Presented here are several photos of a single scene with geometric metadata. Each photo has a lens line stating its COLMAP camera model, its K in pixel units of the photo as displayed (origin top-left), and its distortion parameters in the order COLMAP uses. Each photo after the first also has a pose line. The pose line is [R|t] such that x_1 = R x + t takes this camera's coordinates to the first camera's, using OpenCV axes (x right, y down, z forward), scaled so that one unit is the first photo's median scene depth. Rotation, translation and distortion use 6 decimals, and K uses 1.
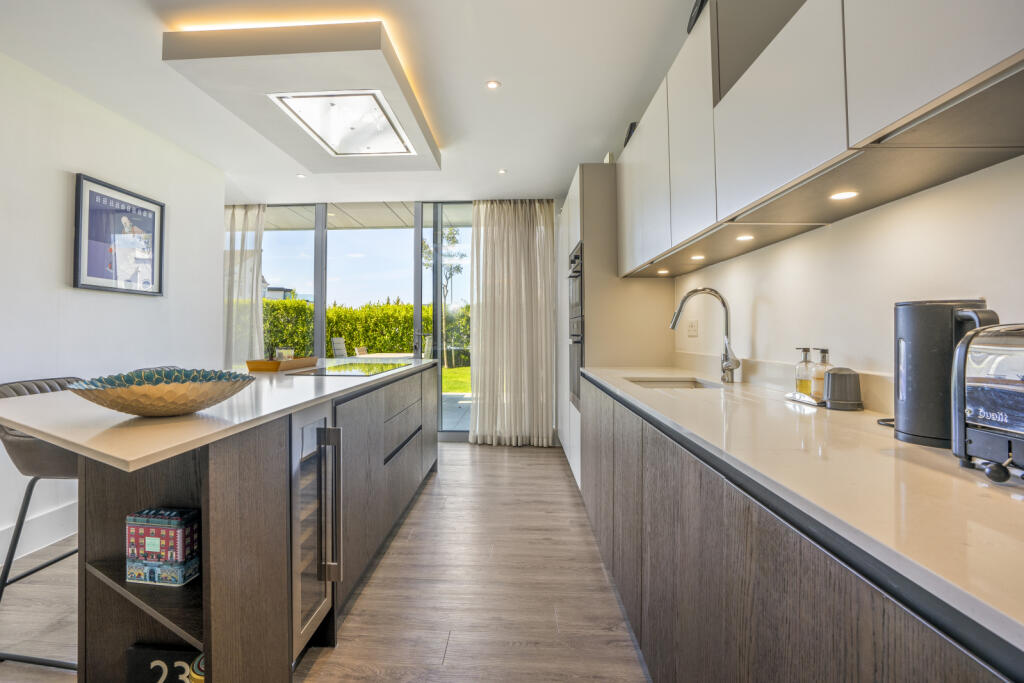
lens RADIAL K [[483.9, 0, 499.0], [0, 483.9, 325.4], [0, 0, 1]] dist [-0.052447, 0.017053]
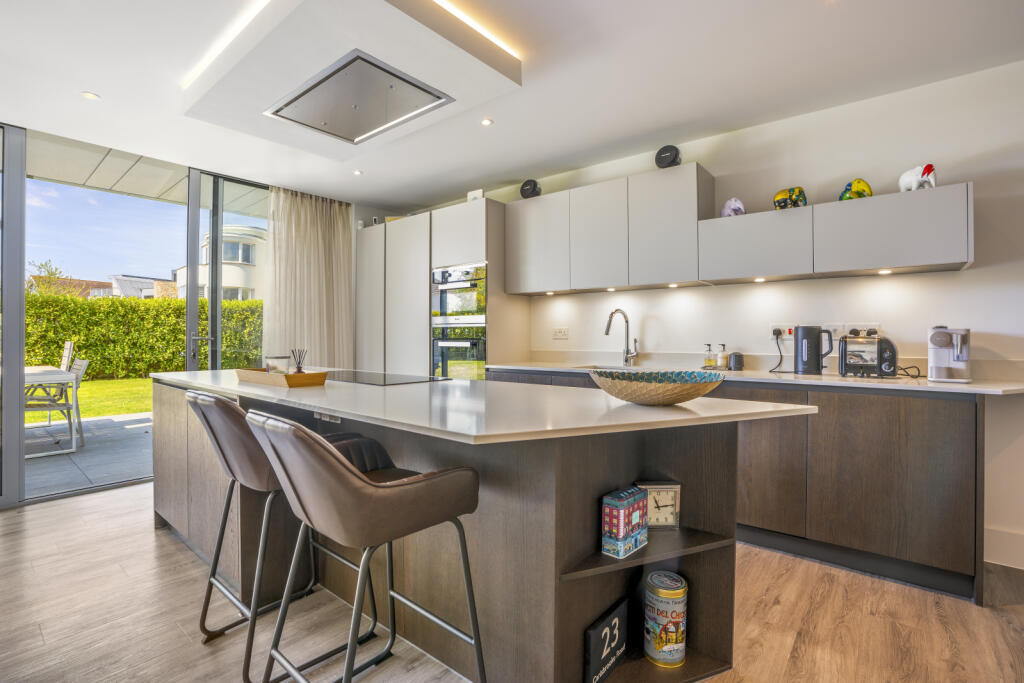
lens RADIAL K [[483.9, 0, 499.0], [0, 483.9, 325.4], [0, 0, 1]] dist [-0.052447, 0.017053]
pose [[0.597302, 0.011936, 0.801927, -1.010299], [-0.012656, 0.999905, -0.005456, -0.008553], [-0.801916, -0.006890, 0.597397, 0.286623]]
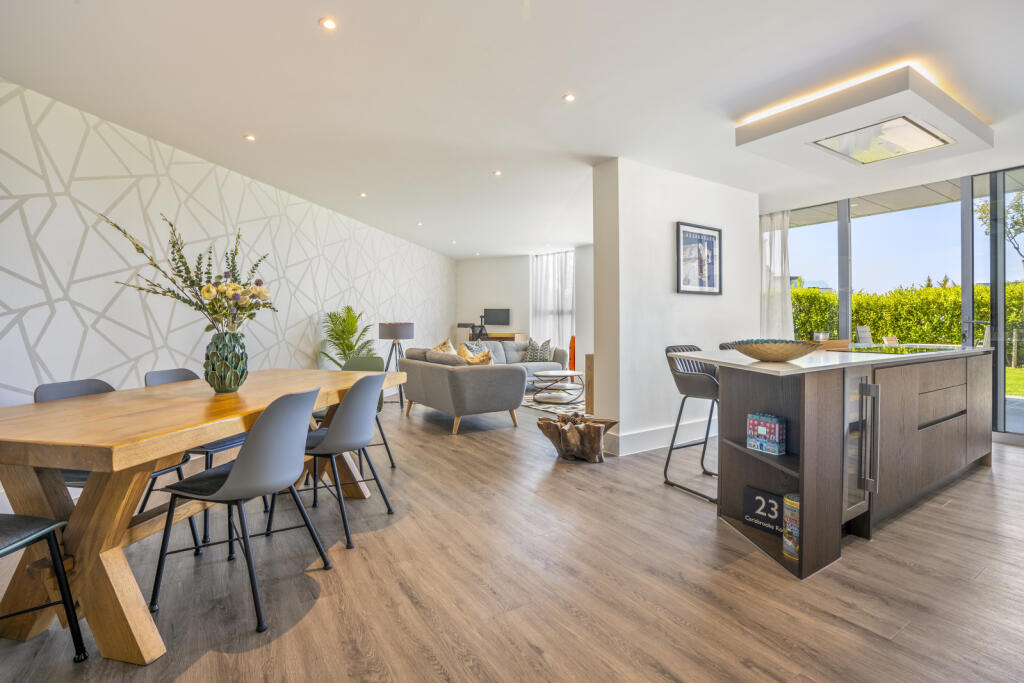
lens RADIAL K [[483.9, 0, 499.0], [0, 483.9, 325.4], [0, 0, 1]] dist [-0.052447, 0.017053]
pose [[0.565934, 0.002159, -0.824448, 0.126516], [0.014668, 0.999812, 0.012687, 0.001979], [0.824320, -0.019273, 0.565796, -0.495343]]
